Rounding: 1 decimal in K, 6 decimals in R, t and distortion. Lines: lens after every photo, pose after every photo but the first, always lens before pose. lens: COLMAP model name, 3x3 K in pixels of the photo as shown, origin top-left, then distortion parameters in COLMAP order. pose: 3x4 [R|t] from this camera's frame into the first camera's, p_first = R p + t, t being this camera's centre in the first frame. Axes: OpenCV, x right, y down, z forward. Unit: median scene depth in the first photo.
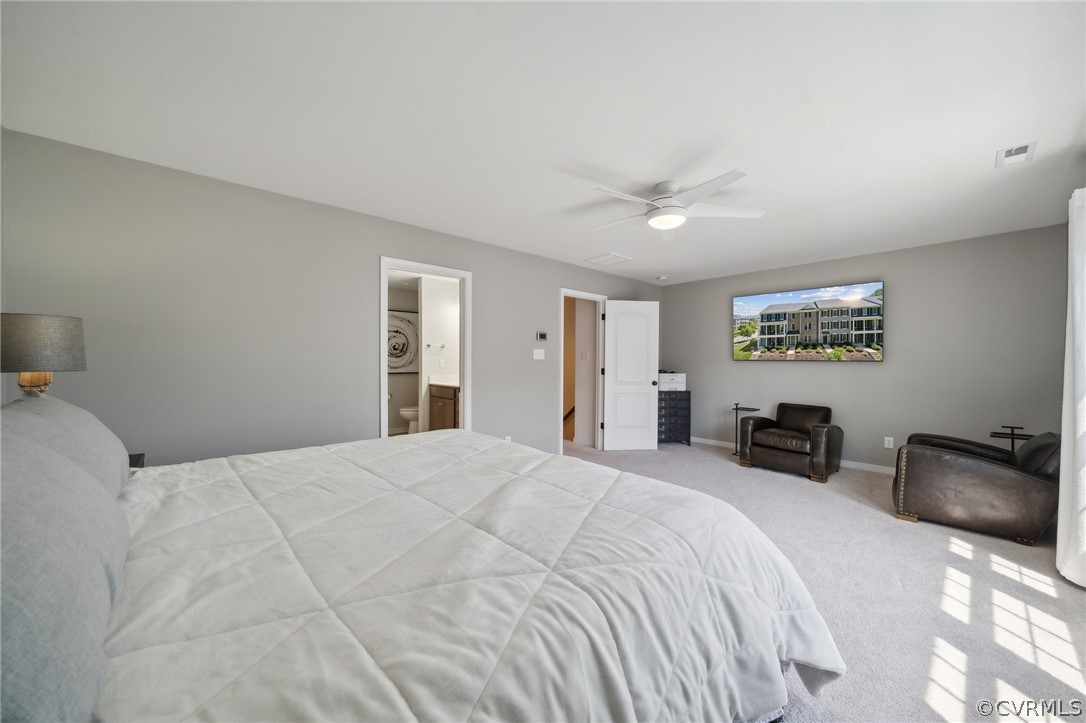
lens RADIAL K [[403.6, 0, 543.2], [0, 403.6, 364.5], [0, 0, 1]] dist [-0.008735, 0.000014]
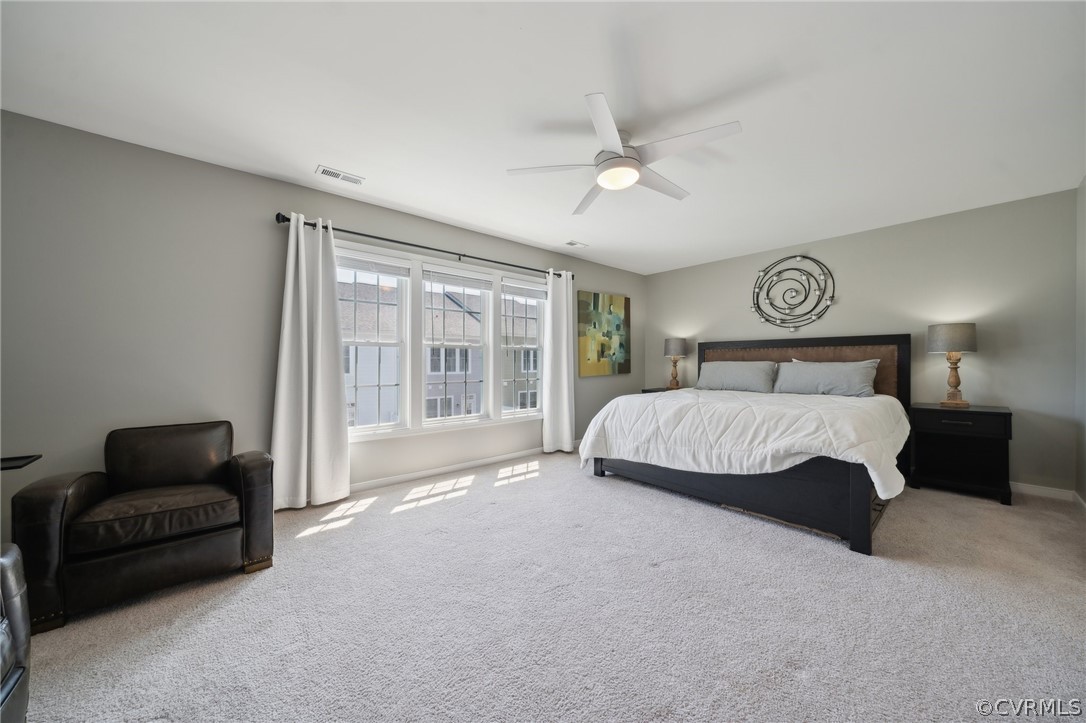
lens RADIAL K [[397.9, 0, 543.0], [0, 397.9, 361.5], [0, 0, 1]] dist [-0.001482, -0.000214]
pose [[-0.999956, -0.000842, 0.009375, 0.605900], [-0.000800, 0.999989, 0.004530, 0.044731], [-0.009378, 0.004522, -0.999946, 2.459400]]
